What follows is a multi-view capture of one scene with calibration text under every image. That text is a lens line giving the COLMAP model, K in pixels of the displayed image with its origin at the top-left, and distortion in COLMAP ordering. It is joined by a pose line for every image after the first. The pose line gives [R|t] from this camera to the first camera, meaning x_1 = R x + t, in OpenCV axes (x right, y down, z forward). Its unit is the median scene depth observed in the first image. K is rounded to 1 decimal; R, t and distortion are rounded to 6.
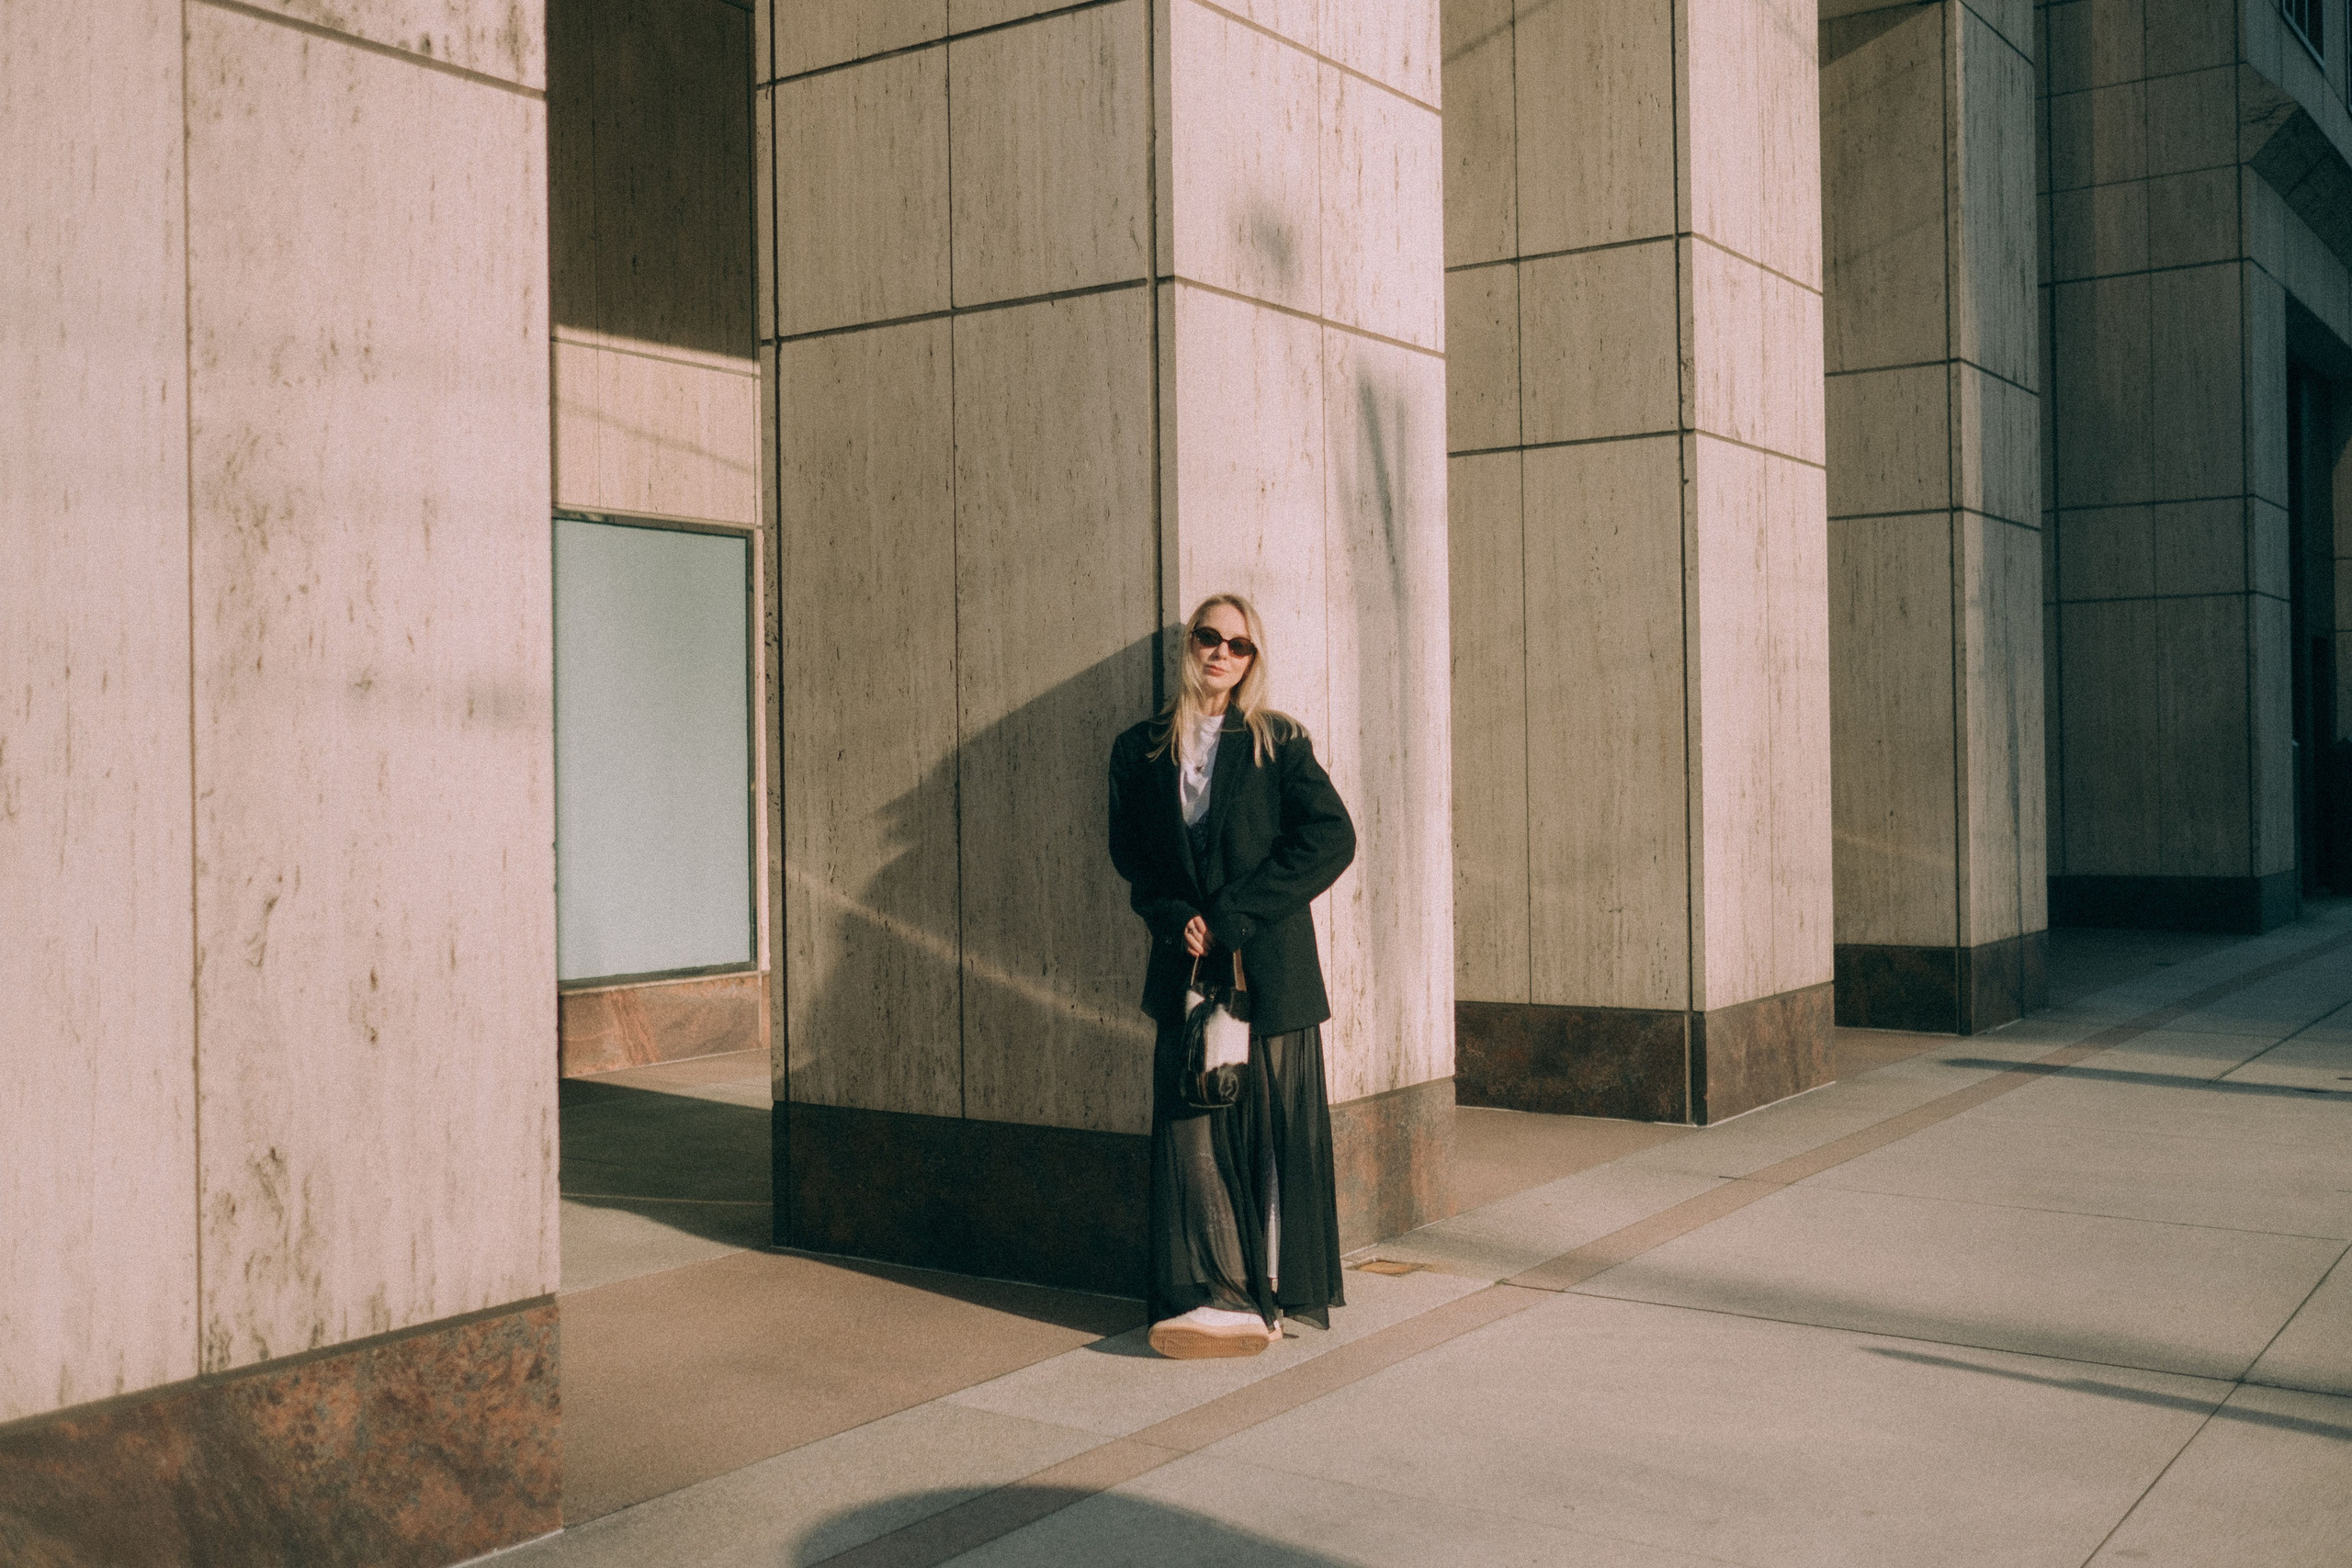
lens RADIAL K [[2340.7, 0, 1176.0], [0, 2340.7, 784.0], [0, 0, 1]] dist [-0.003946, 0.015650]
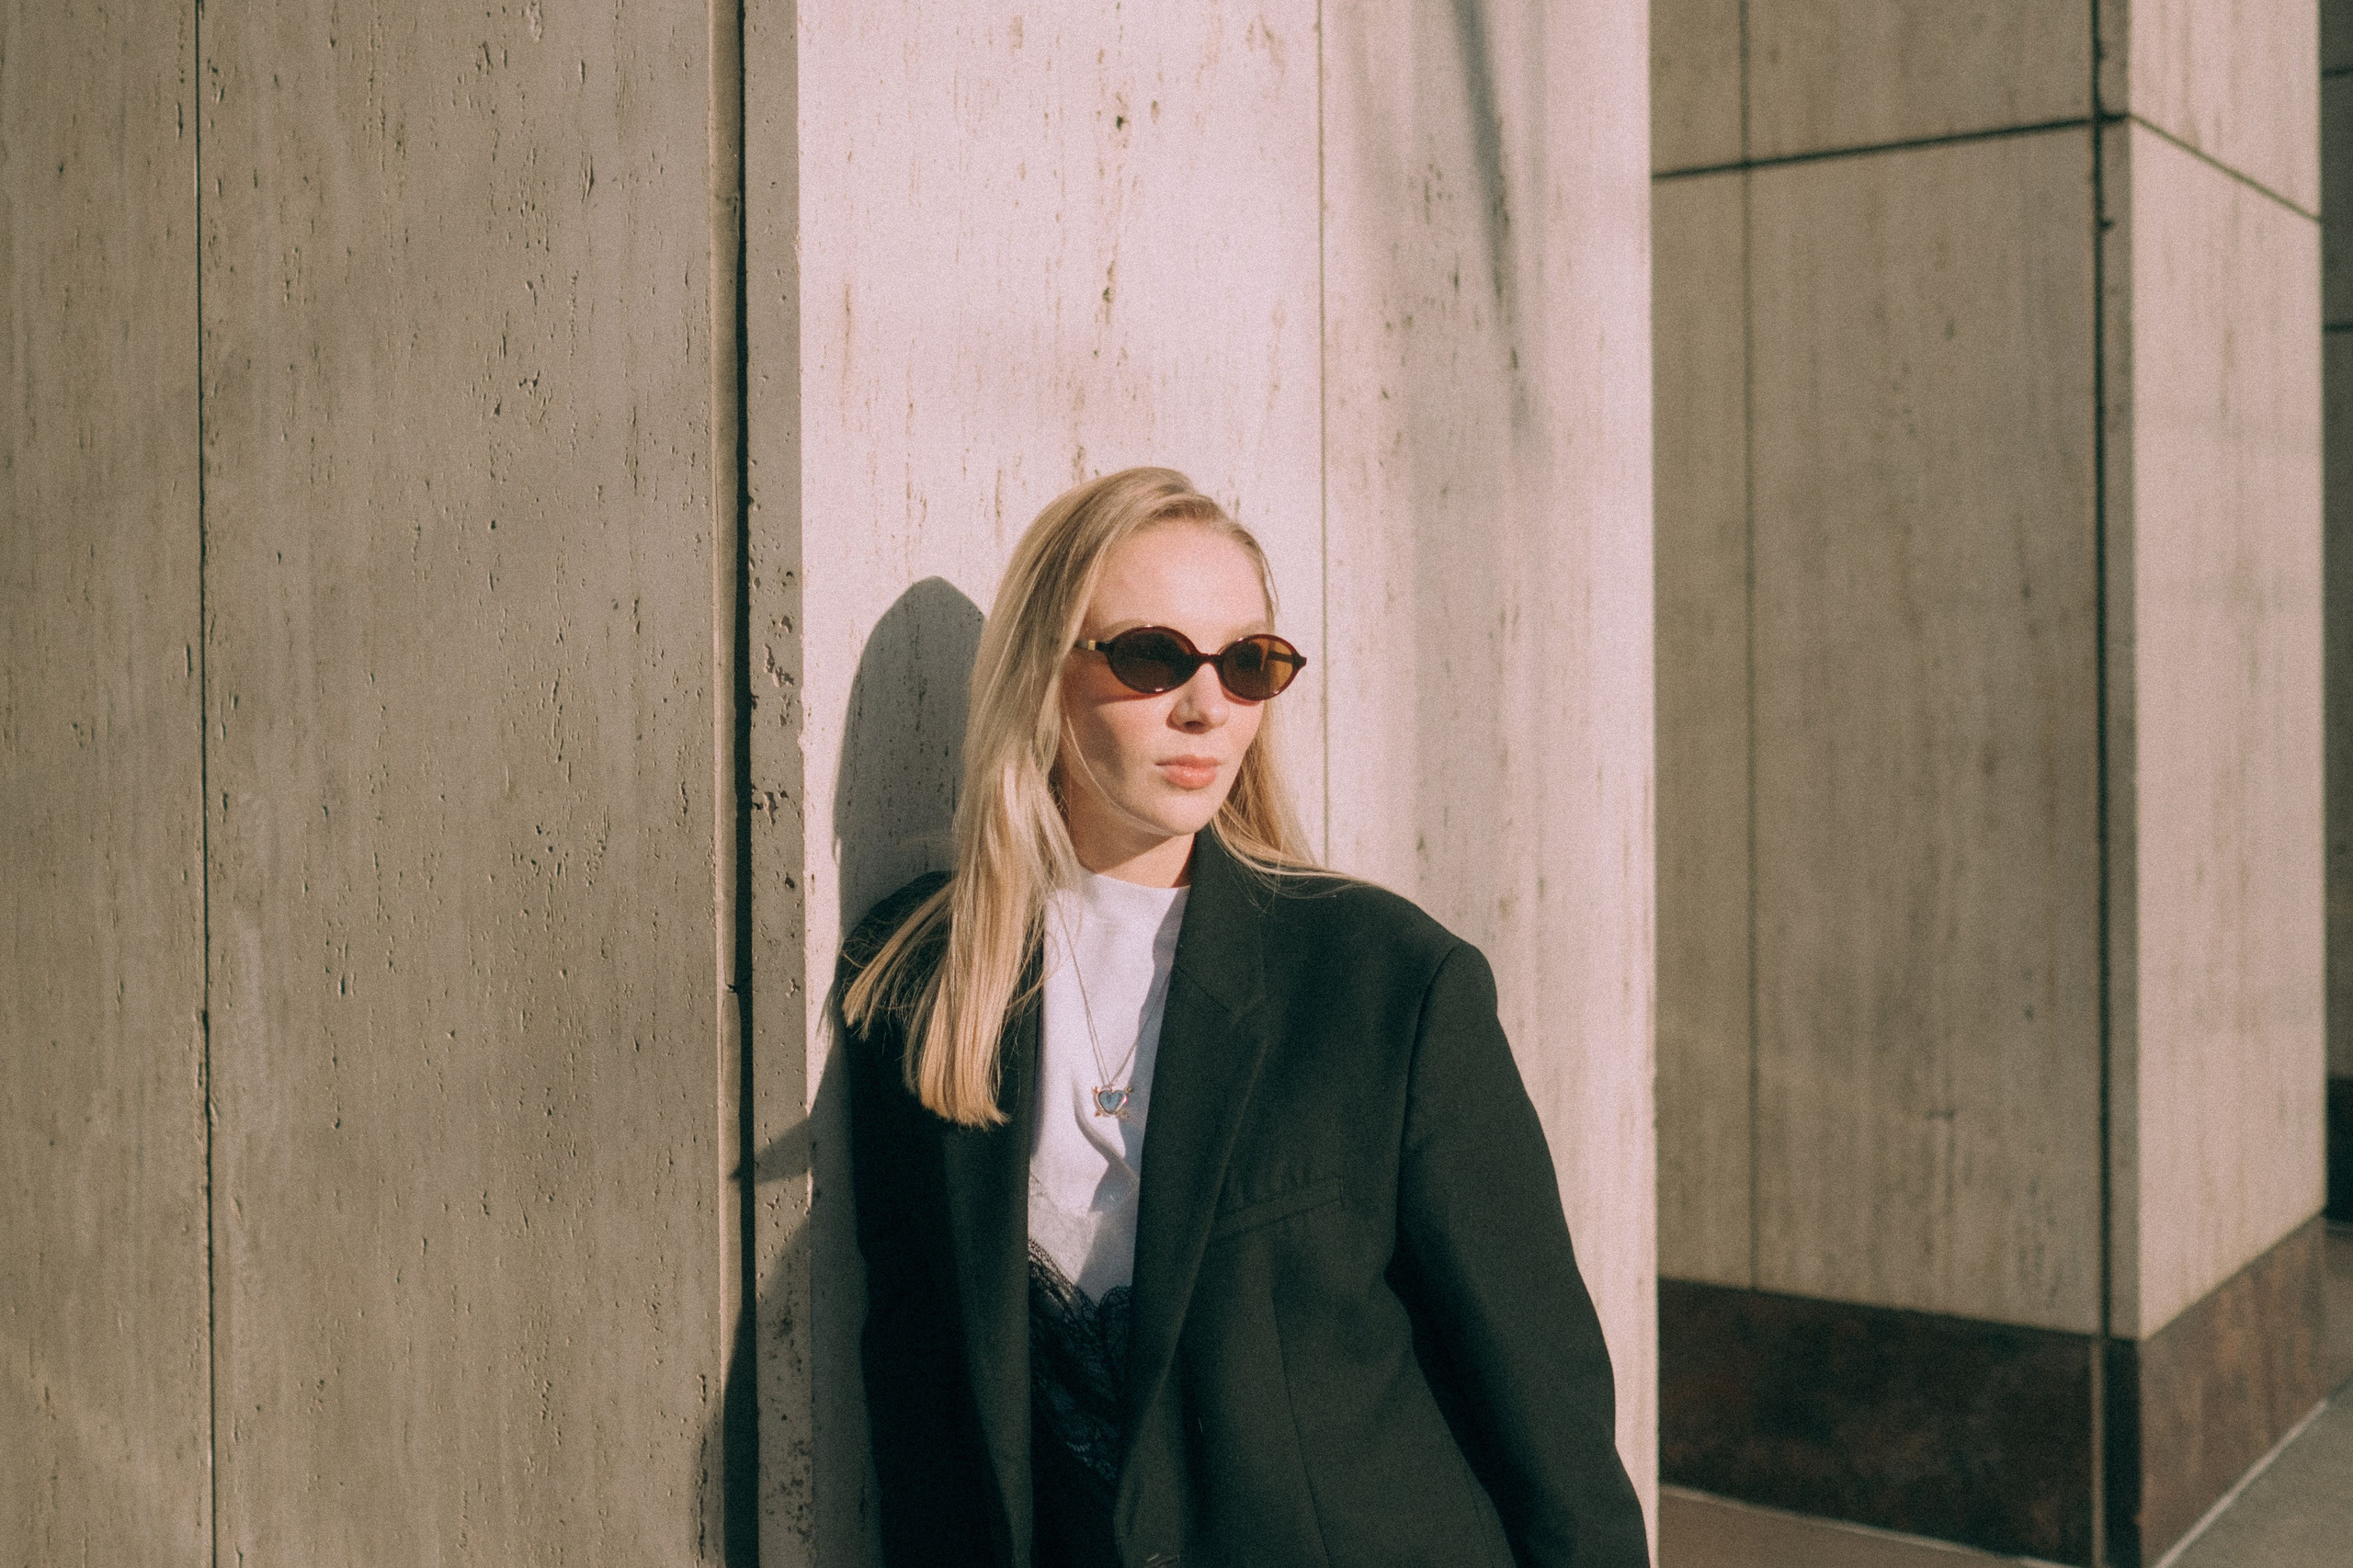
lens RADIAL K [[2515.3, 0, 1097.2], [0, 2515.3, 682.1], [0, 0, 1]] dist [-0.004104, 0.015383]
pose [[0.999000, 0.006219, -0.044268, 0.036102], [-0.006110, 0.999978, 0.002596, -0.036296], [0.044283, -0.002323, 0.999016, 0.476701]]
